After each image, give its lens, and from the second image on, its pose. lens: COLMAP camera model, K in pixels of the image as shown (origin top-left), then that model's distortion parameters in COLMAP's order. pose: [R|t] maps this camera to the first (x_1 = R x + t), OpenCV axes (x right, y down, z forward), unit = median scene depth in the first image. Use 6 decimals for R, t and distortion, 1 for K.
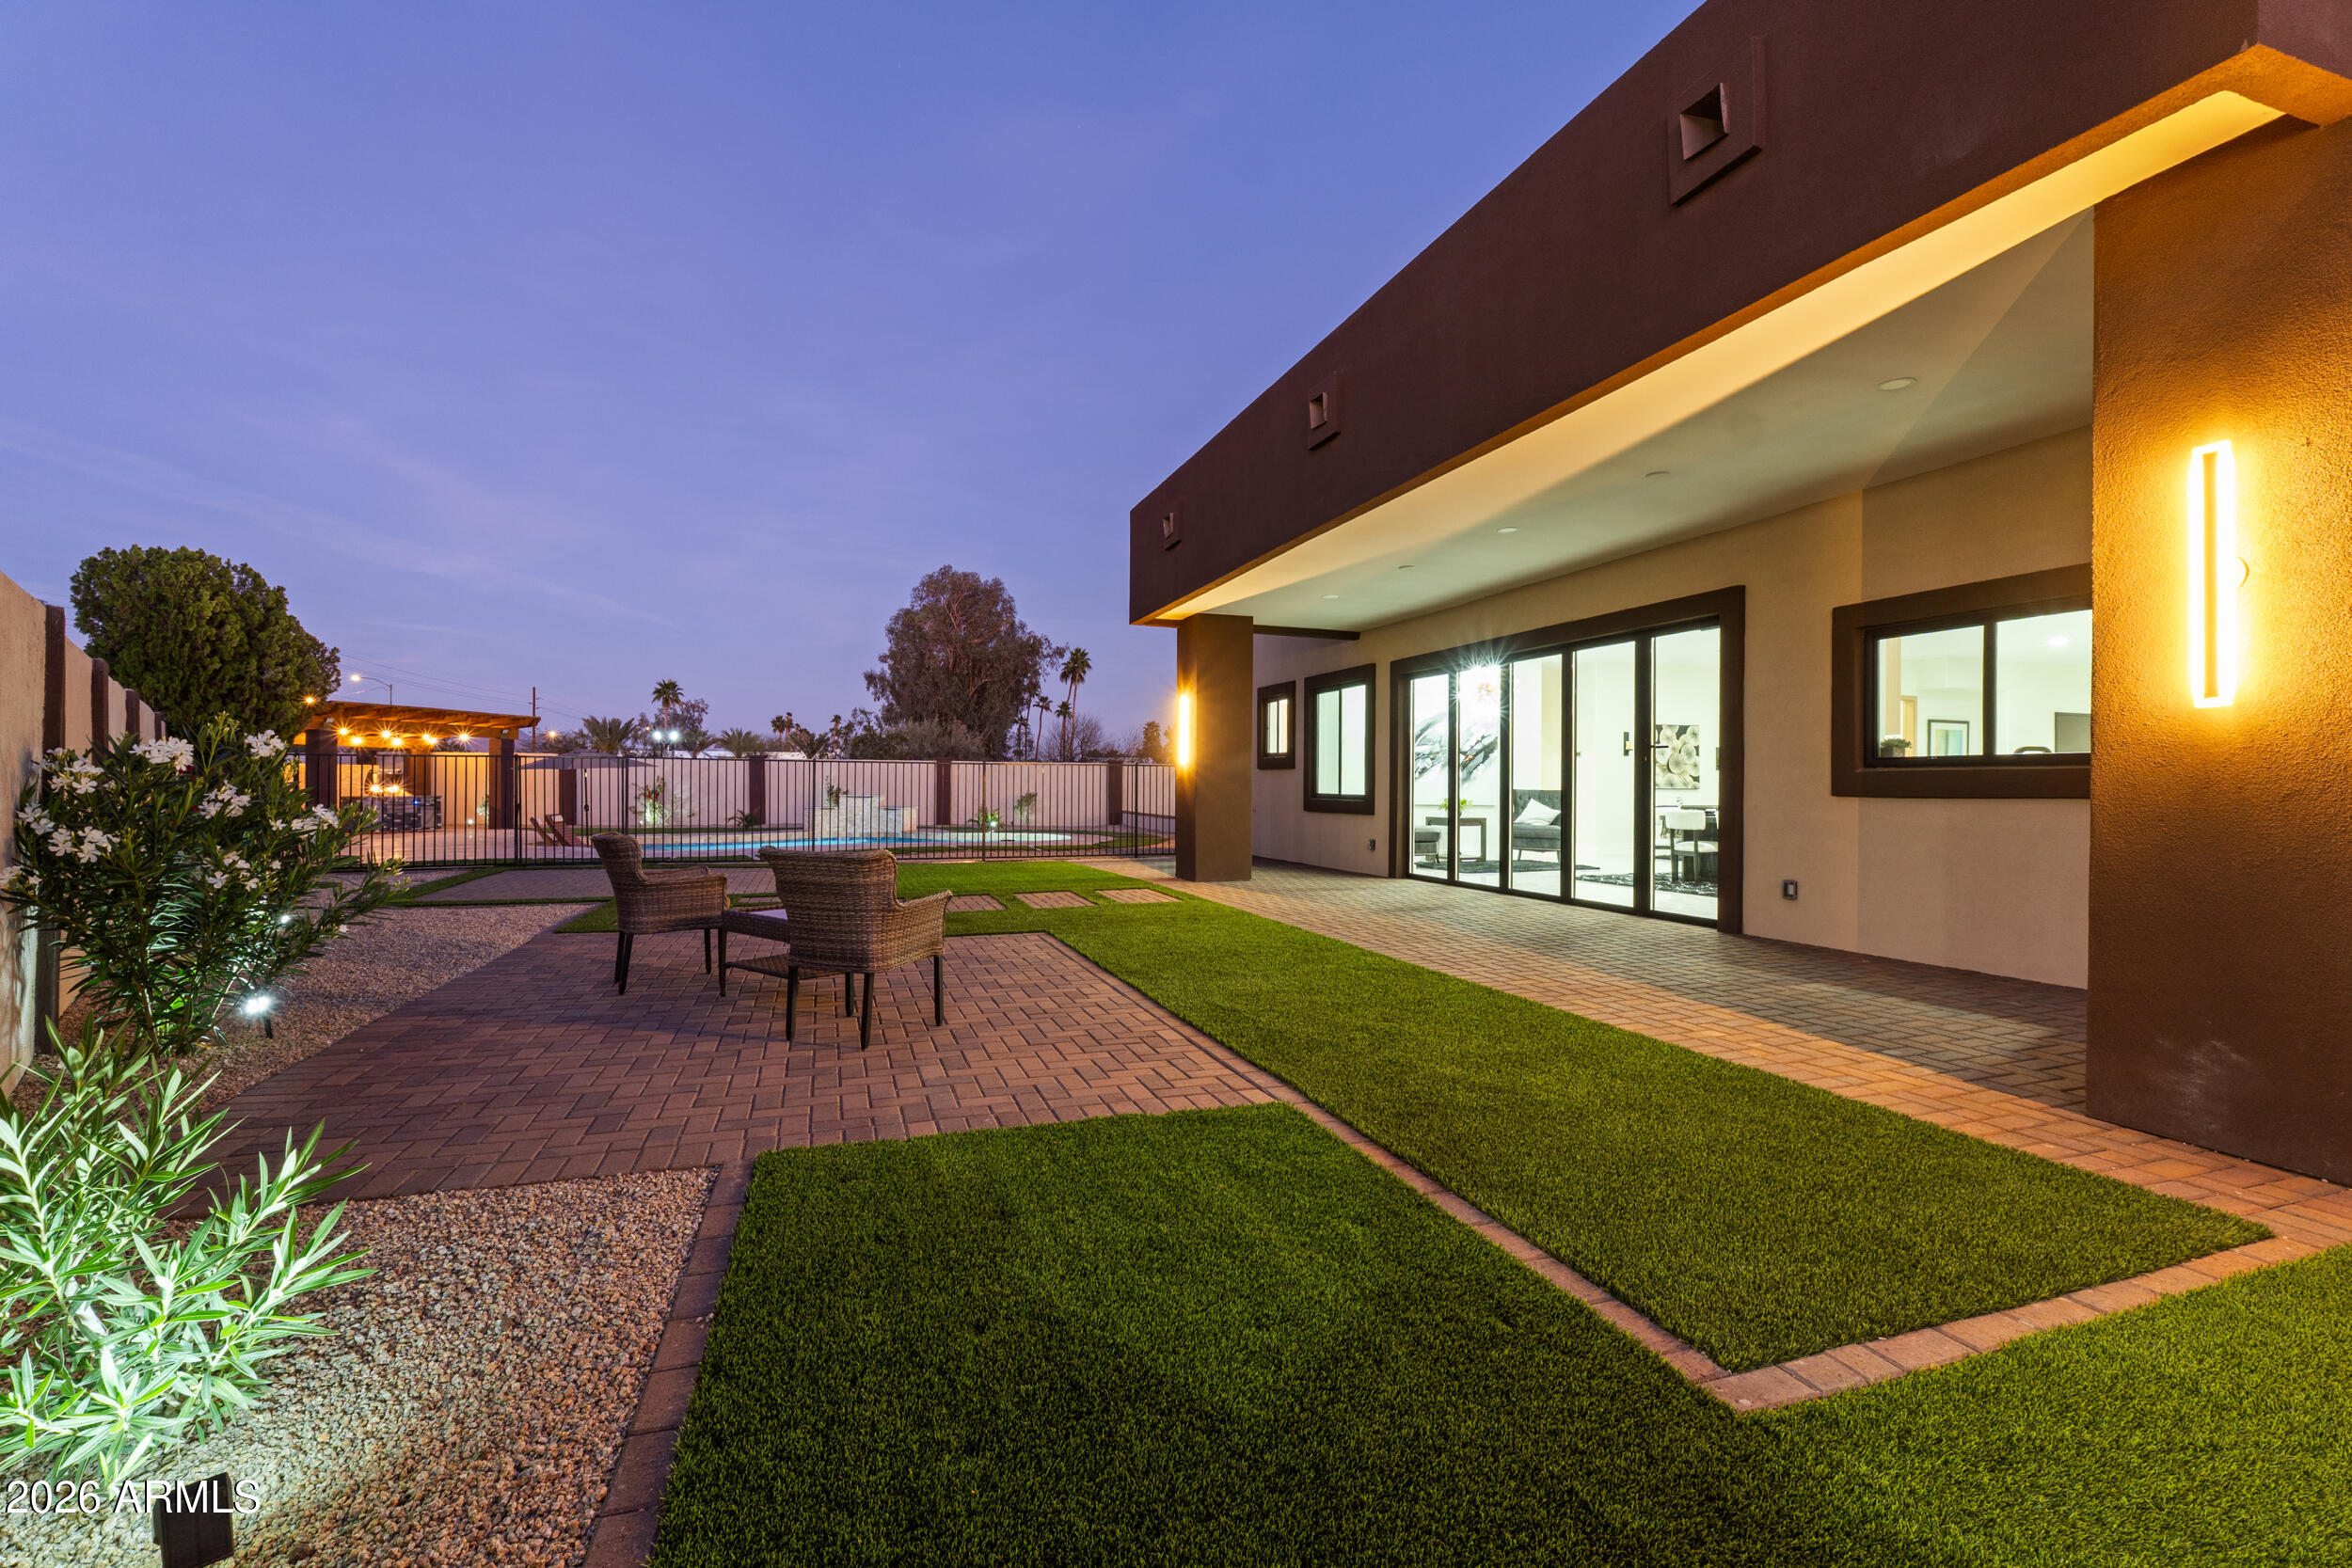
lens RADIAL K [[1014.7, 0, 1176.0], [0, 1014.7, 784.0], [0, 0, 1]] dist [-0.010415, 0.000059]
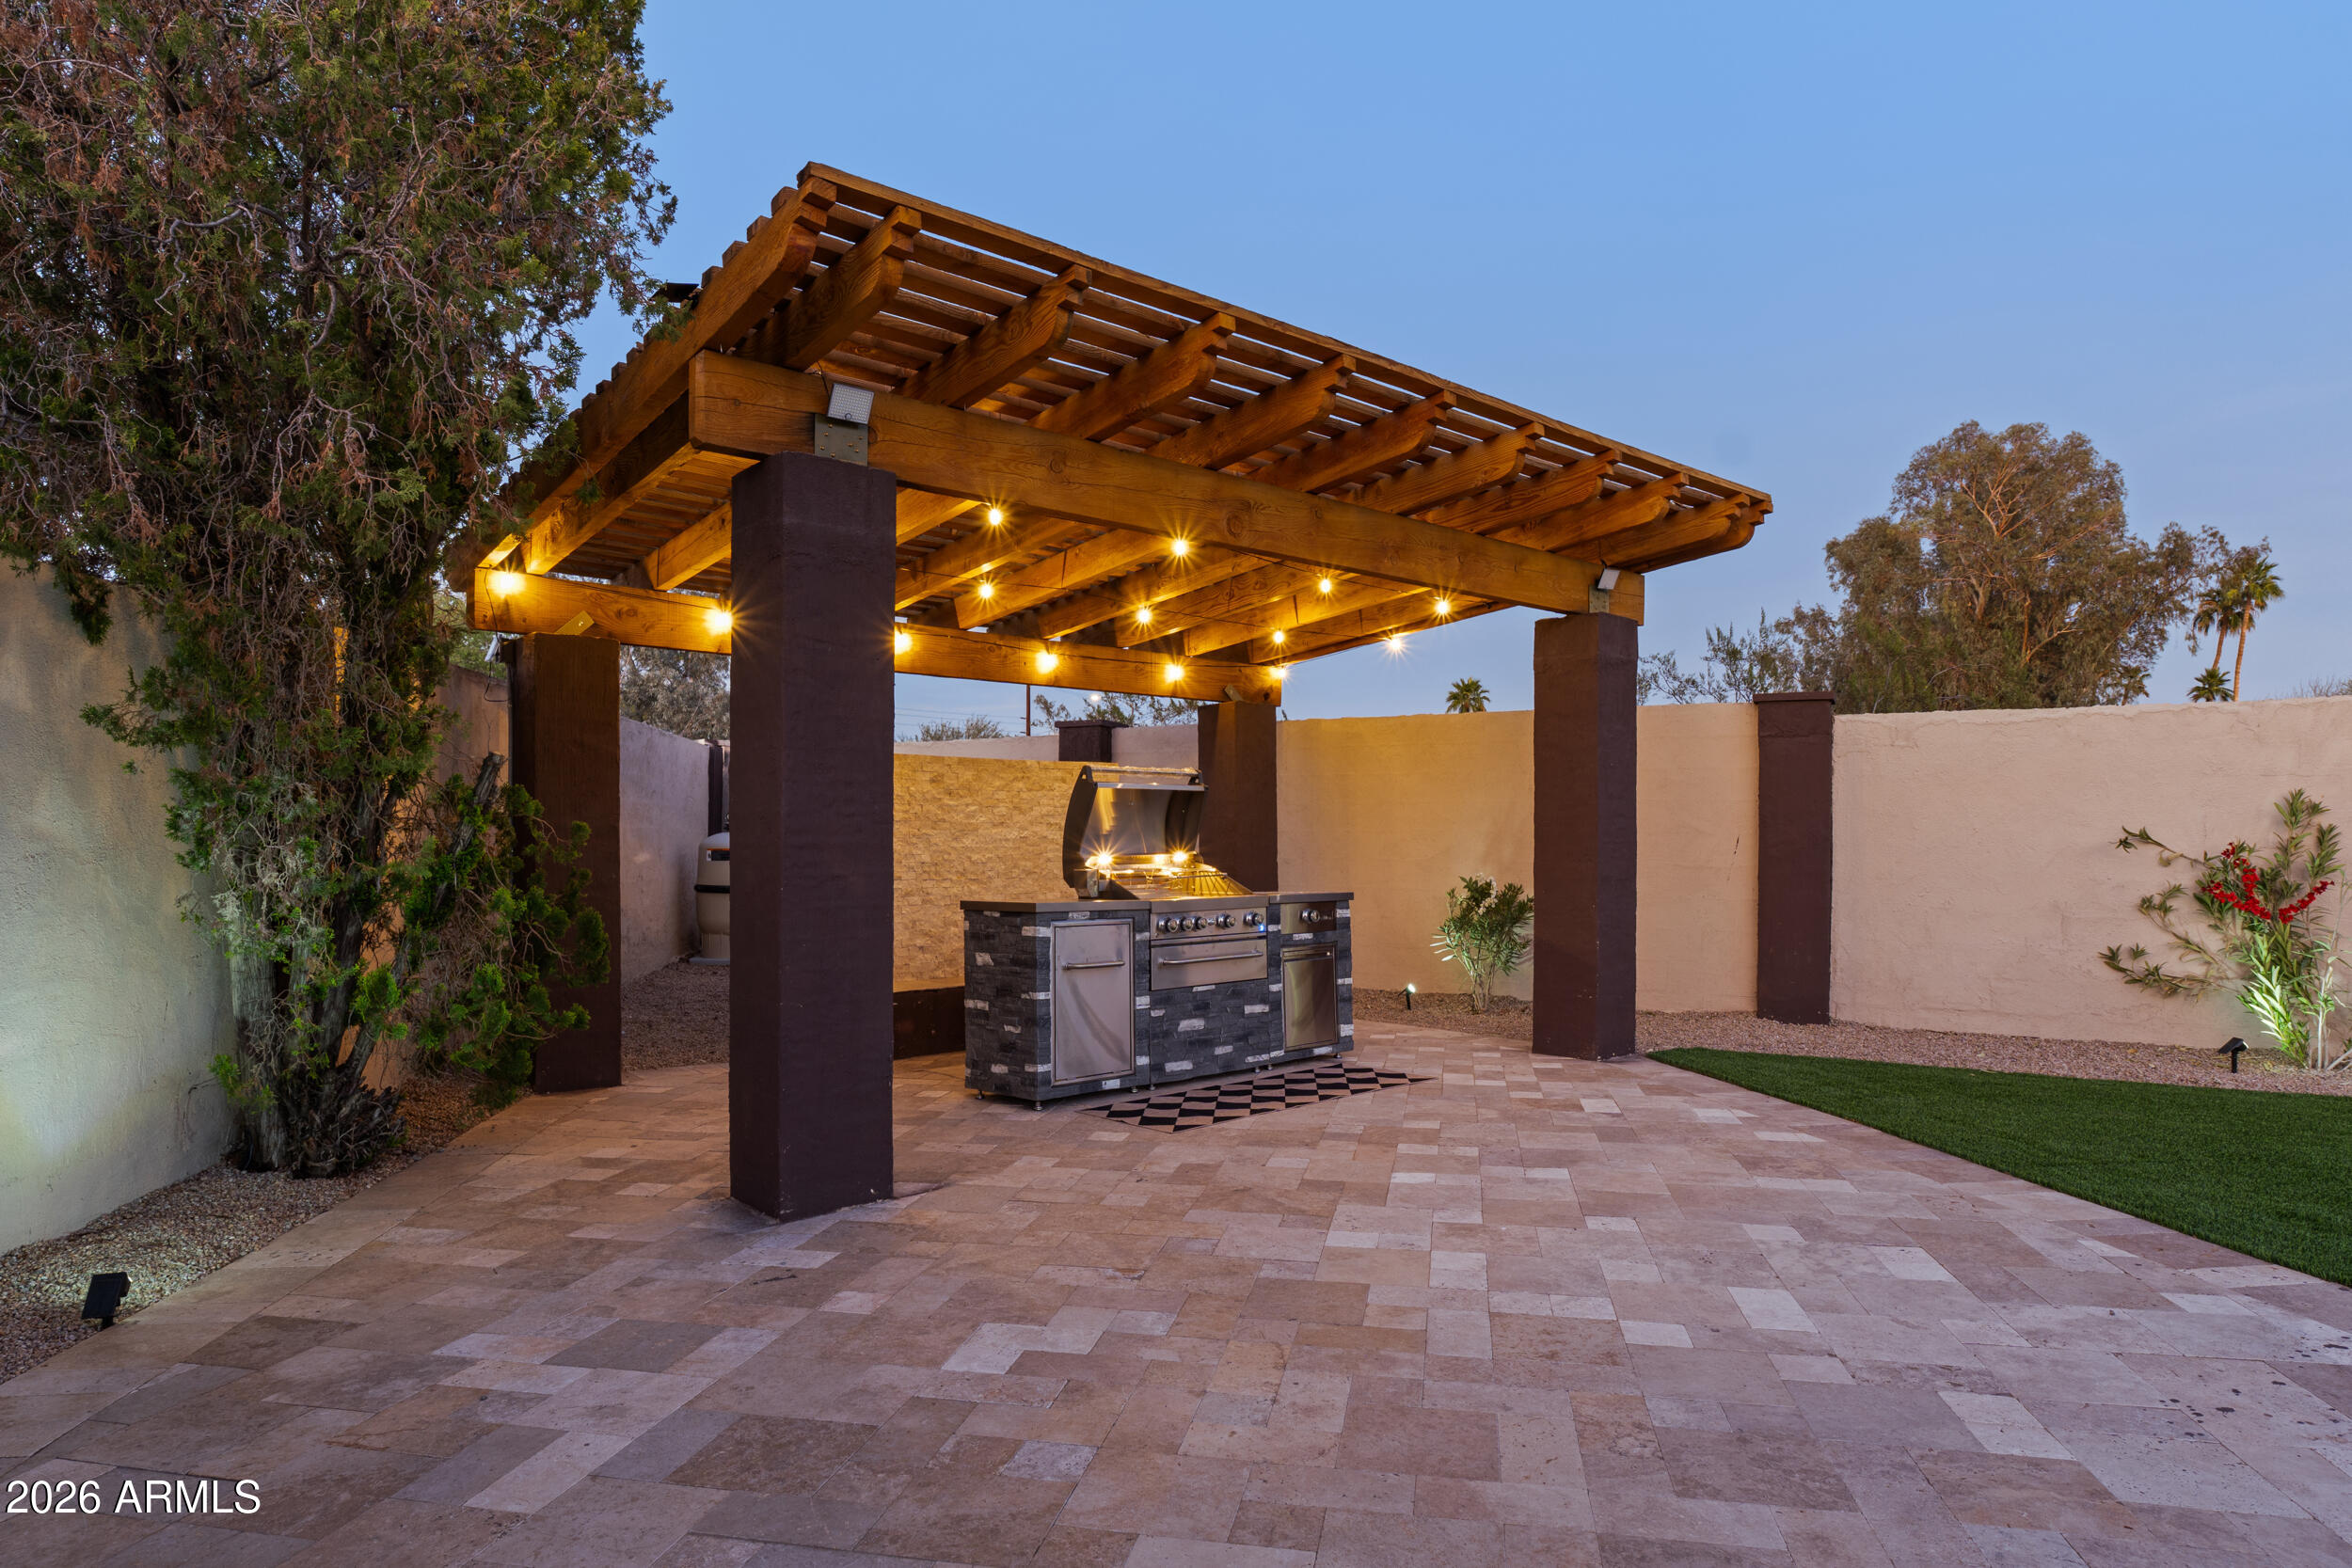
lens RADIAL K [[1346.5, 0, 1163.2], [0, 1346.5, 833.7], [0, 0, 1]] dist [0.001080, -0.000017]
pose [[0.803994, -0.003606, -0.594627, -0.144813], [0.002331, 0.999993, -0.002913, 0.000020], [0.594633, 0.000956, 0.803997, 0.183159]]
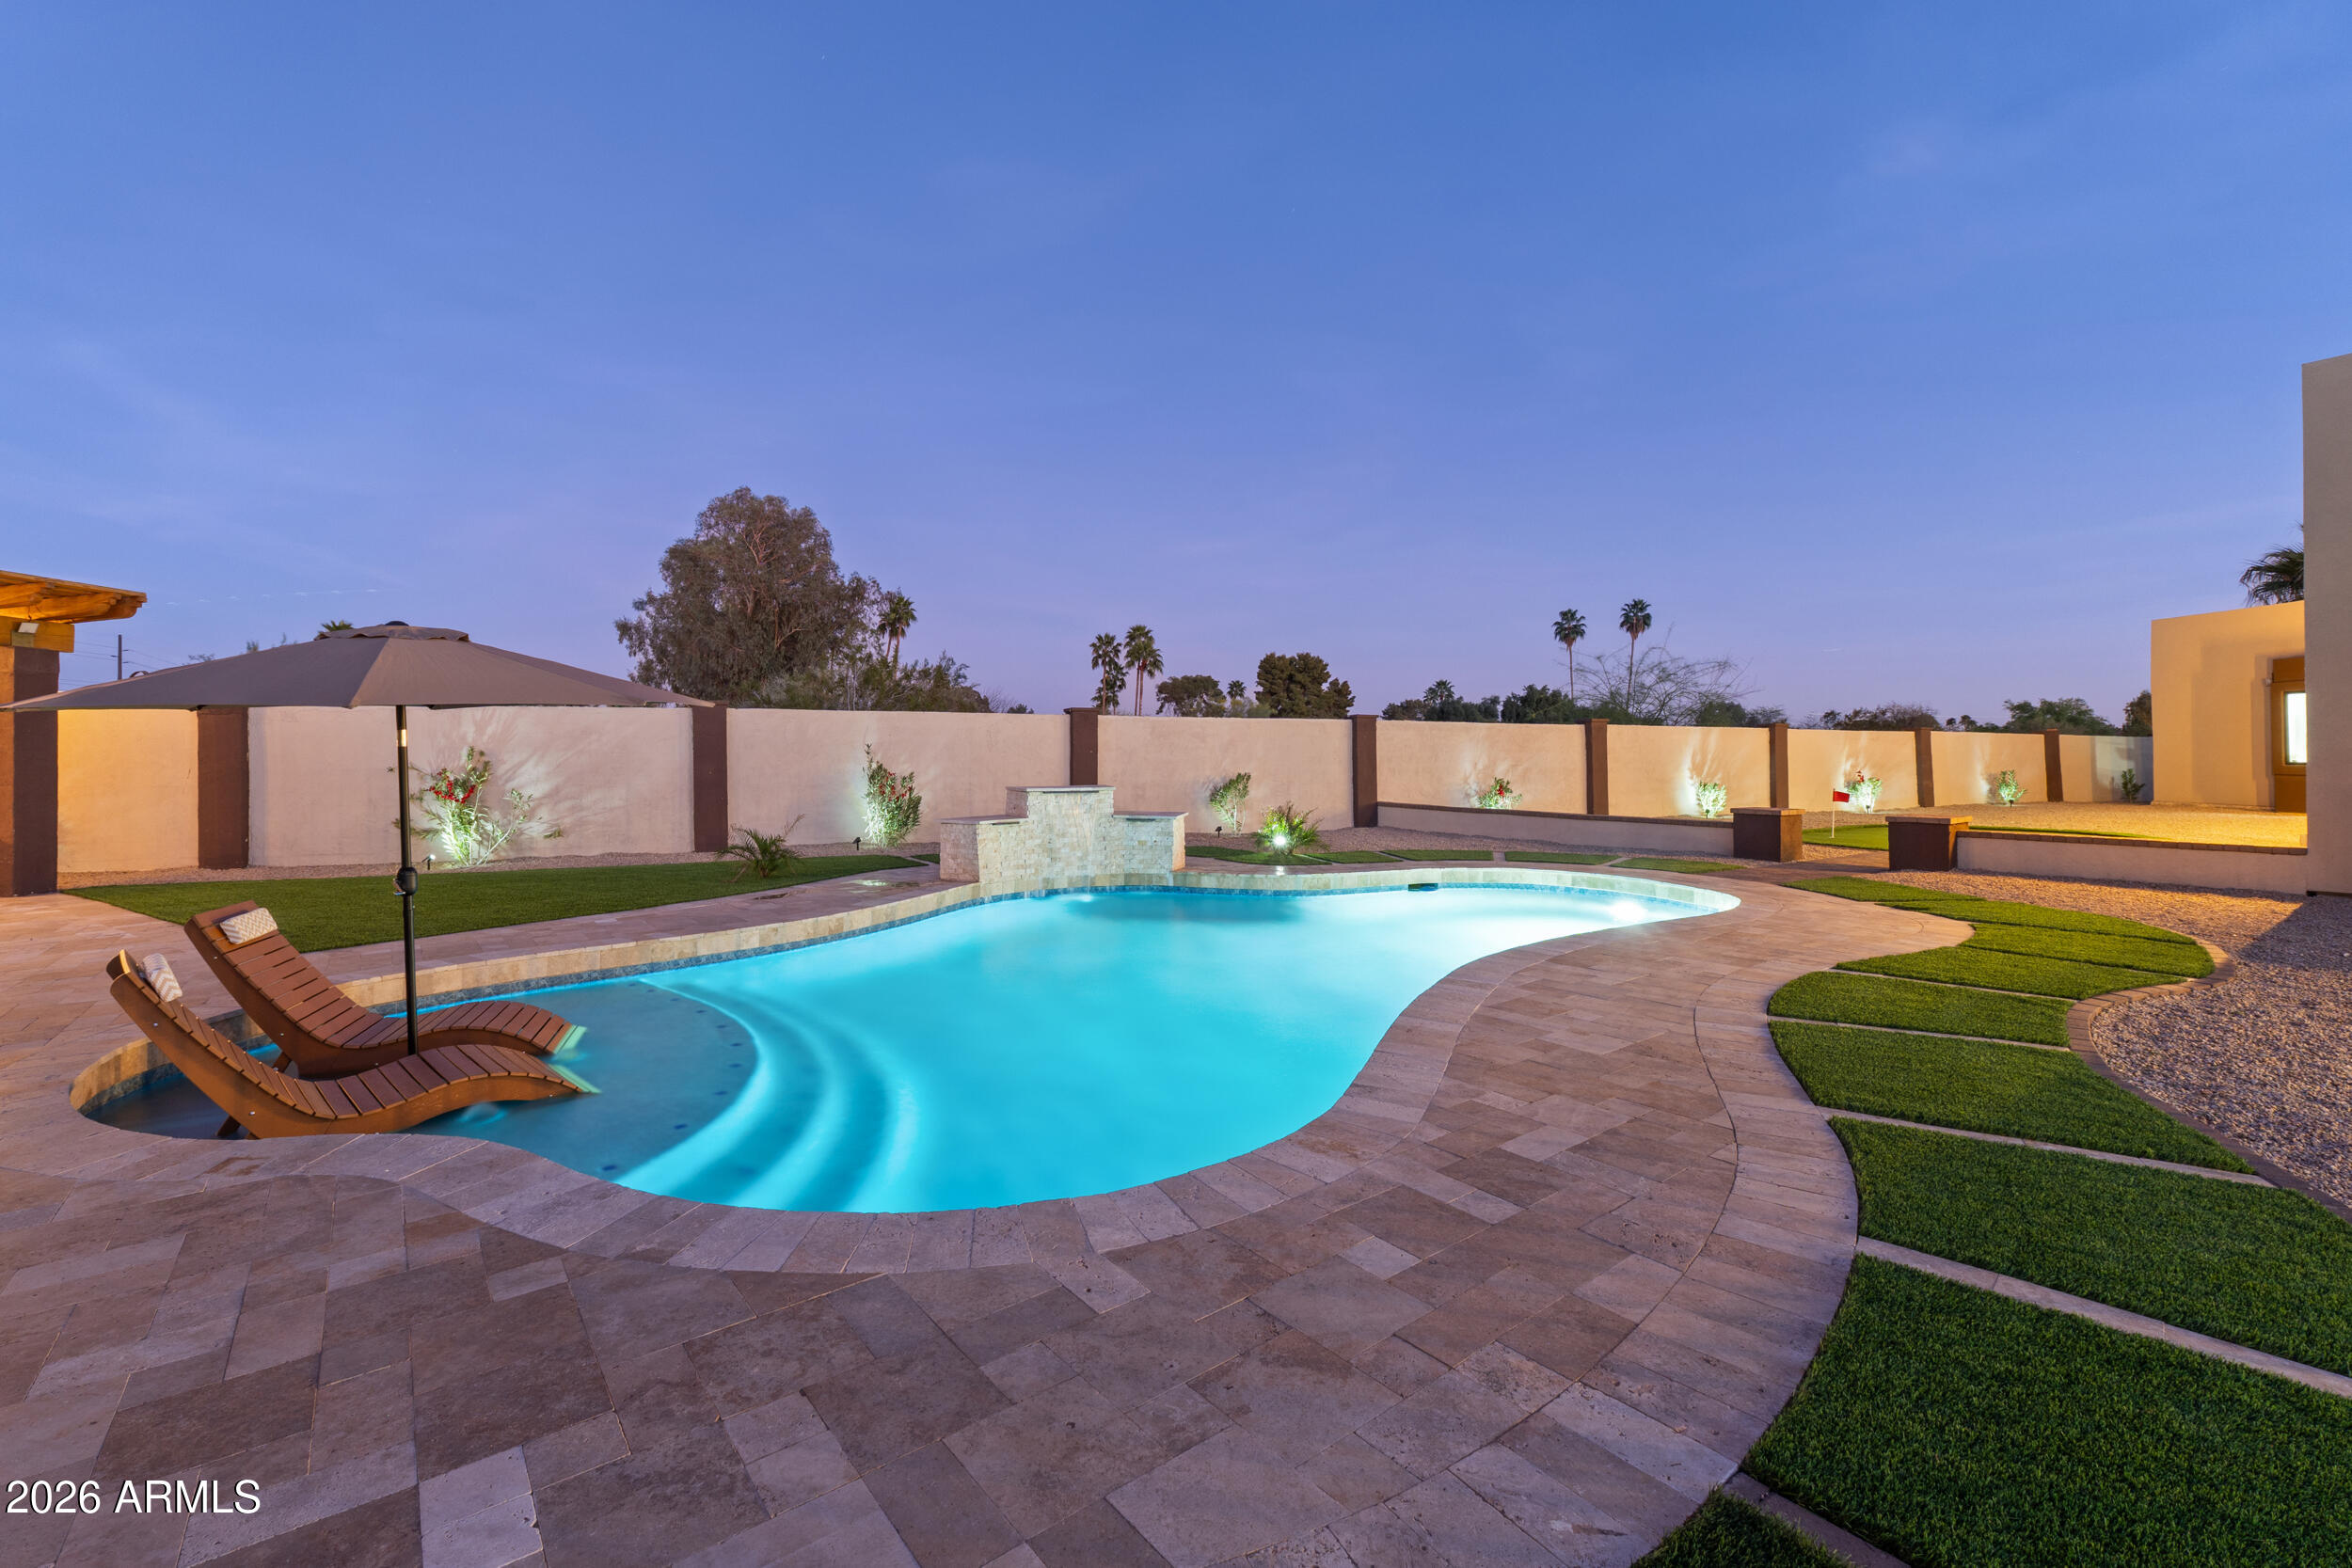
lens RADIAL K [[1006.6, 0, 1180.6], [0, 1006.6, 743.6], [0, 0, 1]] dist [-0.011676, 0.000277]
pose [[0.968461, -0.006530, 0.249078, -0.088227], [0.009023, 0.999920, -0.008868, -0.000709], [-0.249000, 0.010836, 0.968443, 0.138252]]
